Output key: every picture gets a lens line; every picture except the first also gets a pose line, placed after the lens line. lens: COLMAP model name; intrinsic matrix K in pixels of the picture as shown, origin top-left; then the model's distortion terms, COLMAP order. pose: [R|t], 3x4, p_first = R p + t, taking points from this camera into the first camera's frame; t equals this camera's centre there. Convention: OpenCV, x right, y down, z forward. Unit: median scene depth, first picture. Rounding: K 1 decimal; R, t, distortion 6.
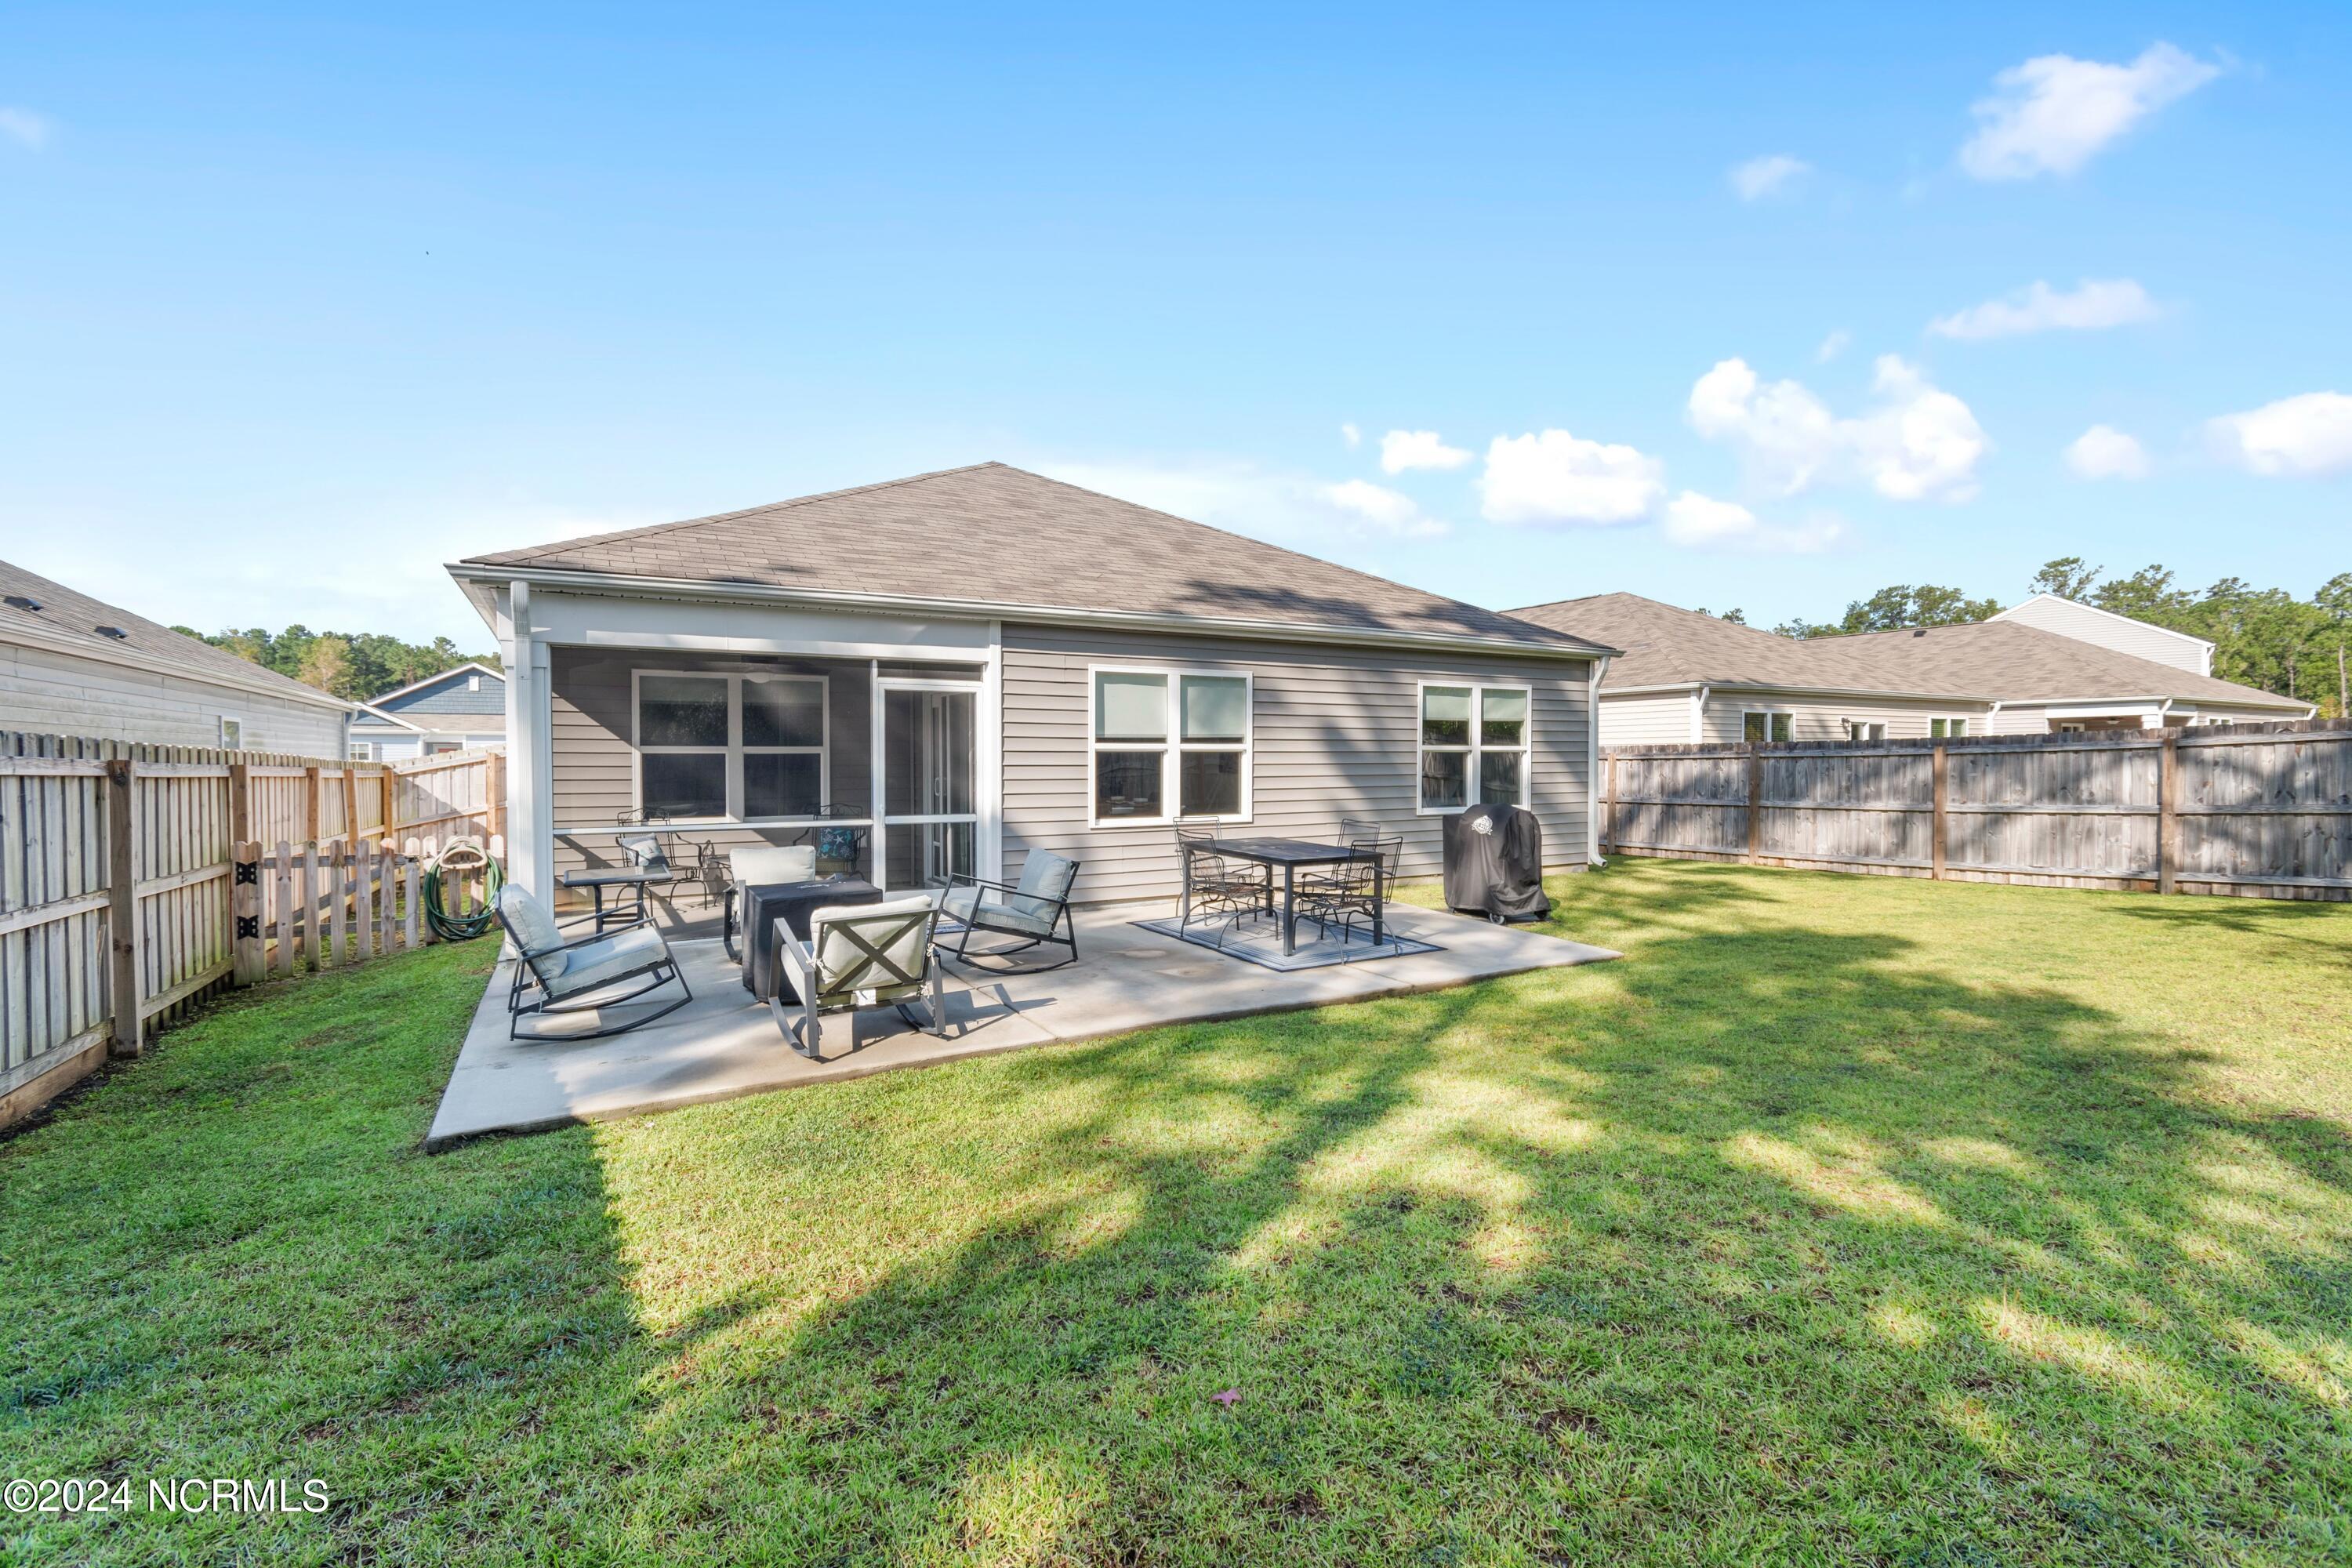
lens RADIAL K [[1064.2, 0, 1161.0], [0, 1064.2, 777.3], [0, 0, 1]] dist [0.012298, 0.000041]
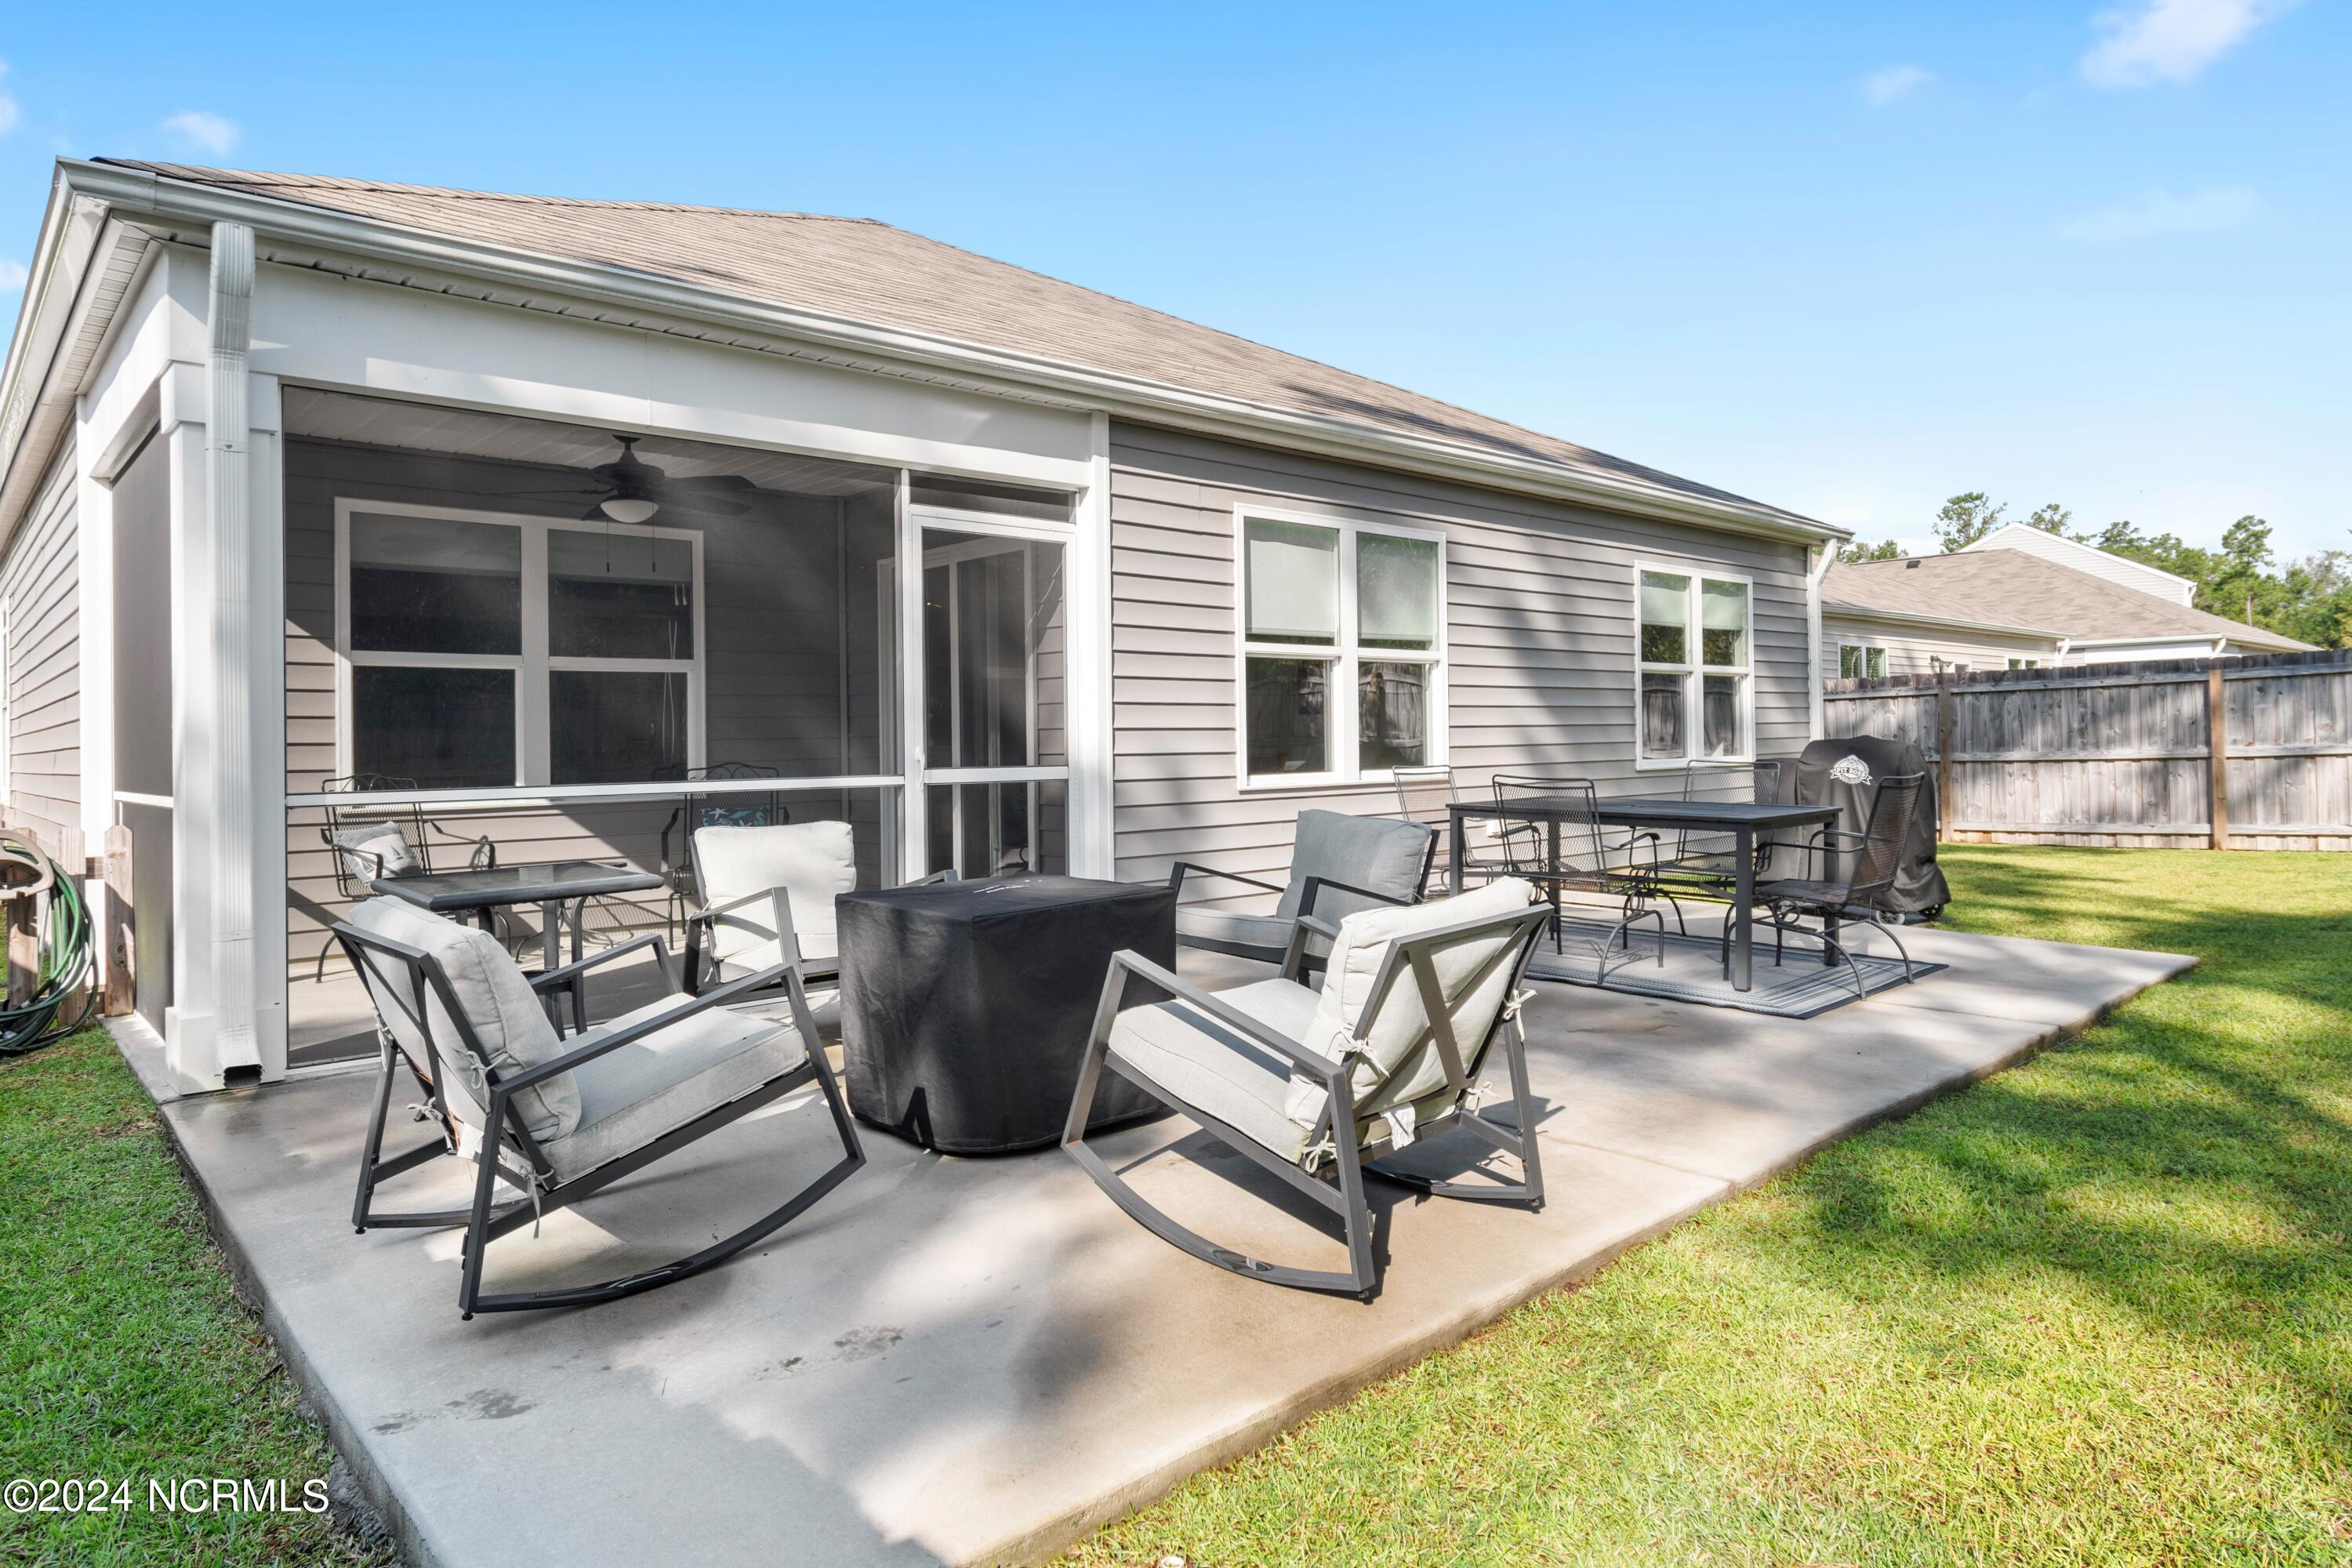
lens RADIAL K [[1447.2, 0, 1192.0], [0, 1447.2, 718.9], [0, 0, 1]] dist [-0.003529, -0.000589]
pose [[0.972288, -0.011738, 0.233490, -0.243237], [0.020698, 0.999139, -0.035963, 0.032820], [-0.232867, 0.039800, 0.971694, 0.230636]]
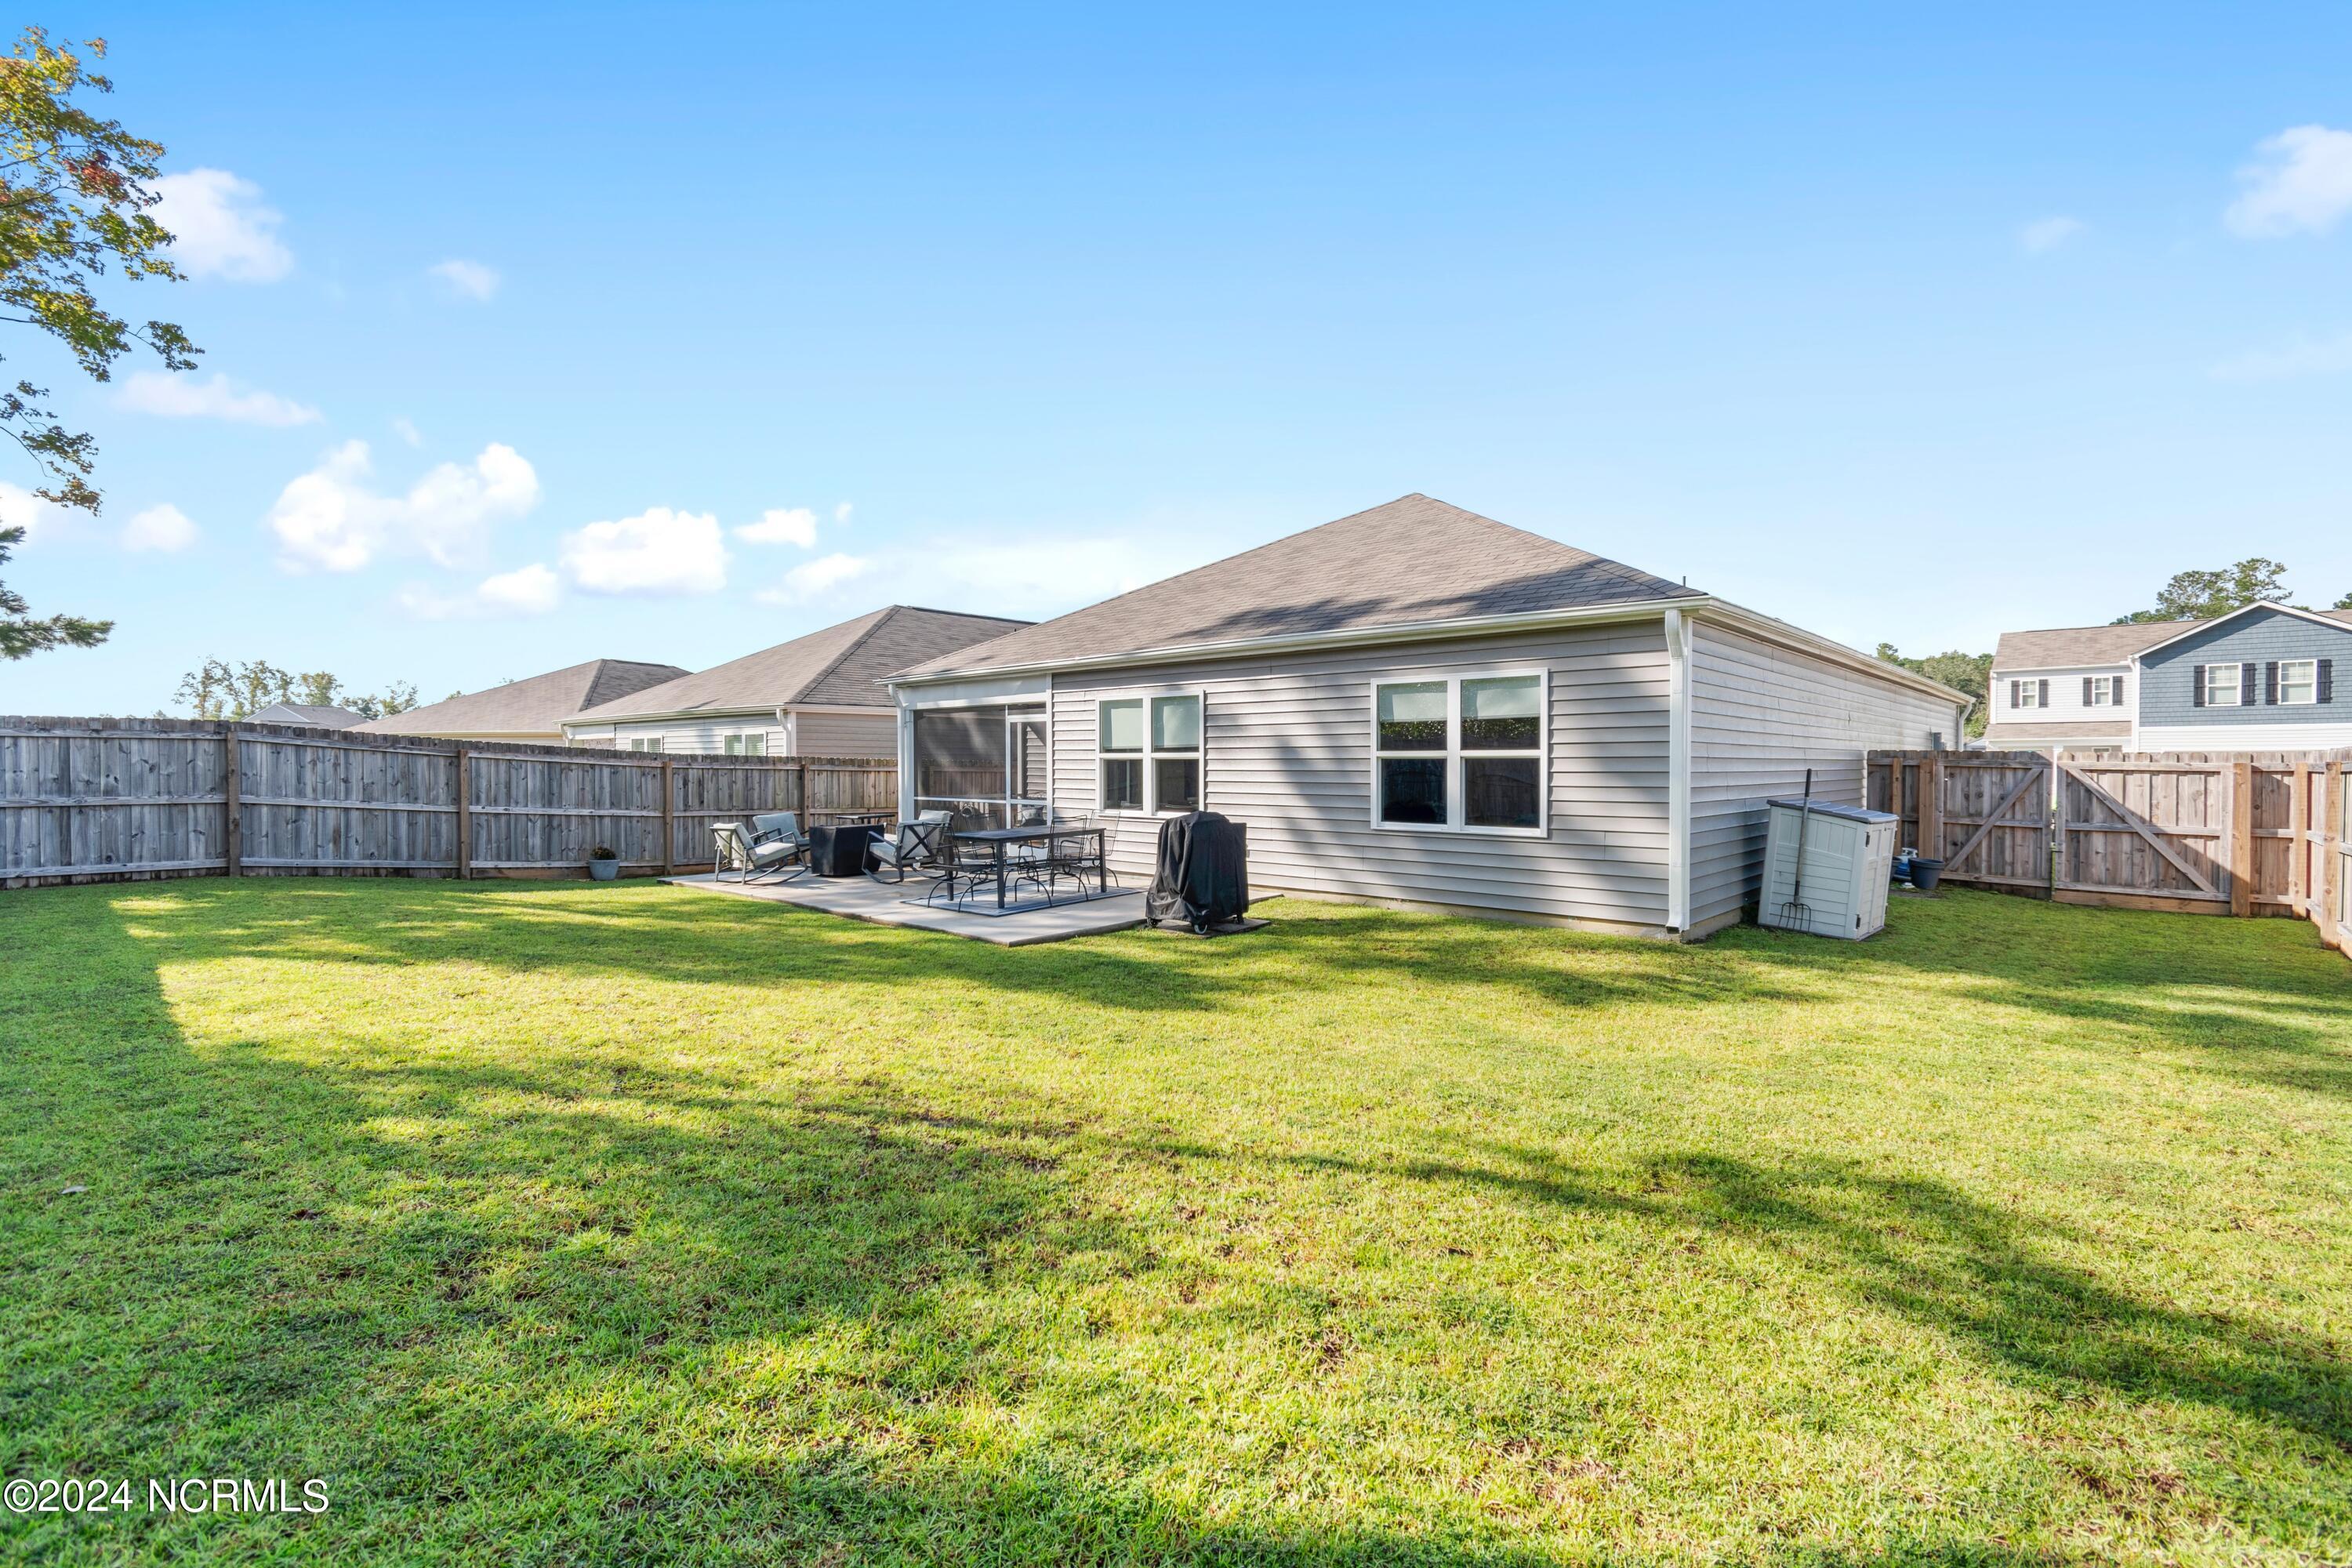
lens RADIAL K [[1064.2, 0, 1153.4], [0, 1064.2, 781.3], [0, 0, 1]] dist [0.012298, 0.000041]
pose [[0.280212, 0.016047, -0.959804, 1.146271], [-0.022677, 0.999692, 0.010094, -0.010361], [0.959670, 0.018937, 0.280490, 0.615380]]
